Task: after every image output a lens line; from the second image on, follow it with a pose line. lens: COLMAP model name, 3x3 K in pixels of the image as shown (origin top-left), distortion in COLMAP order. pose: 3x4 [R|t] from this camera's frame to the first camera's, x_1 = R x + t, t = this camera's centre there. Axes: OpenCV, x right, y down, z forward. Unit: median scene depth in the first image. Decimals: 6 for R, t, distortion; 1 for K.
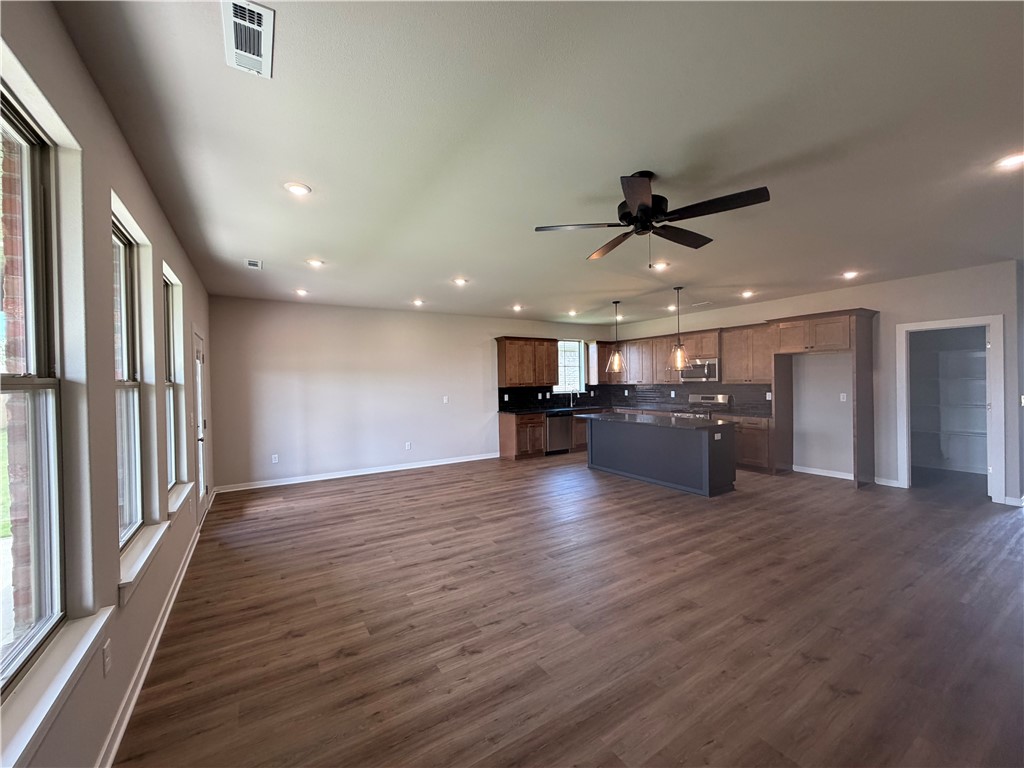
lens RADIAL K [[408.5, 0, 507.0], [0, 408.5, 385.9], [0, 0, 1]] dist [-0.002571, -0.000160]
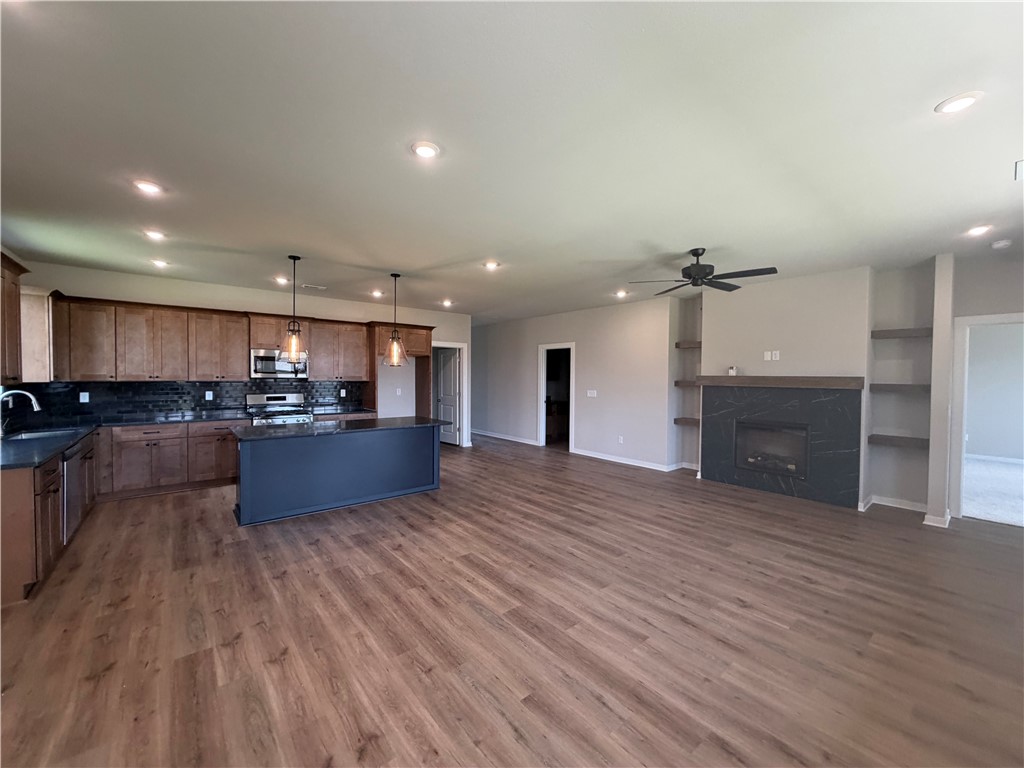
lens RADIAL K [[408.5, 0, 510.6], [0, 408.5, 385.4], [0, 0, 1]] dist [-0.002571, -0.000160]
pose [[-0.137640, -0.008548, 0.990445, -0.375271], [0.006093, 0.999937, 0.009476, -0.000731], [-0.990464, 0.007339, -0.137580, 0.633587]]
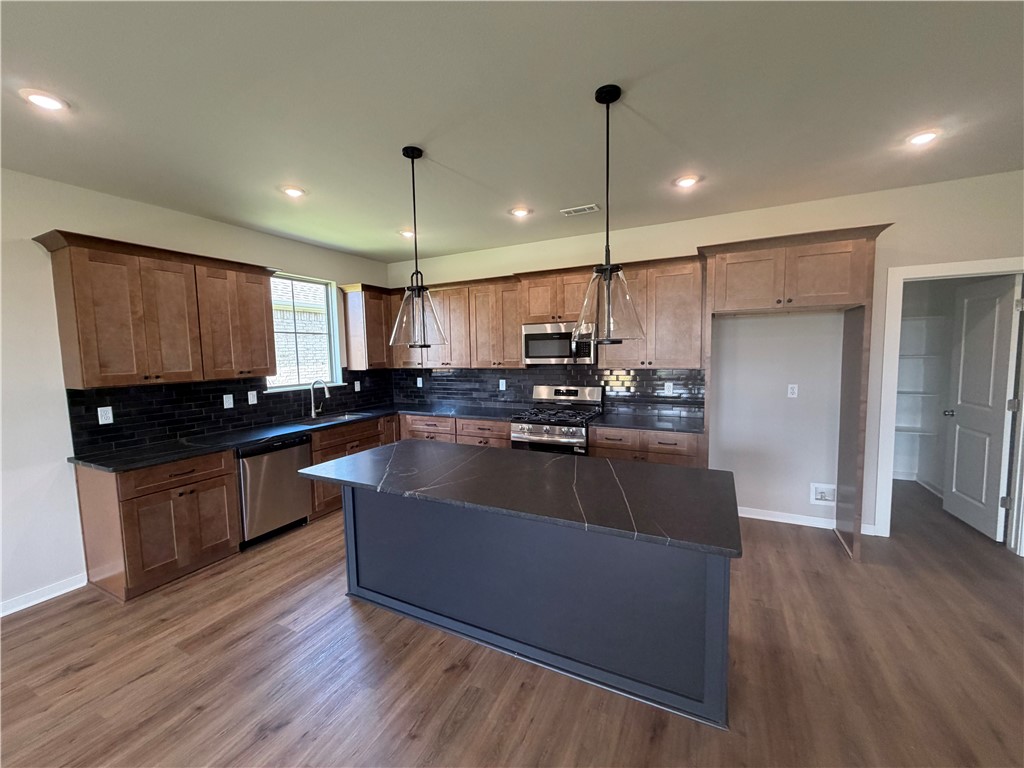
lens RADIAL K [[408.5, 0, 510.2], [0, 408.5, 384.3], [0, 0, 1]] dist [-0.002571, -0.000160]
pose [[0.850041, -0.042647, 0.524988, 0.121288], [0.011617, 0.997992, 0.062262, -0.017819], [-0.526589, -0.046826, 0.848830, 0.543504]]
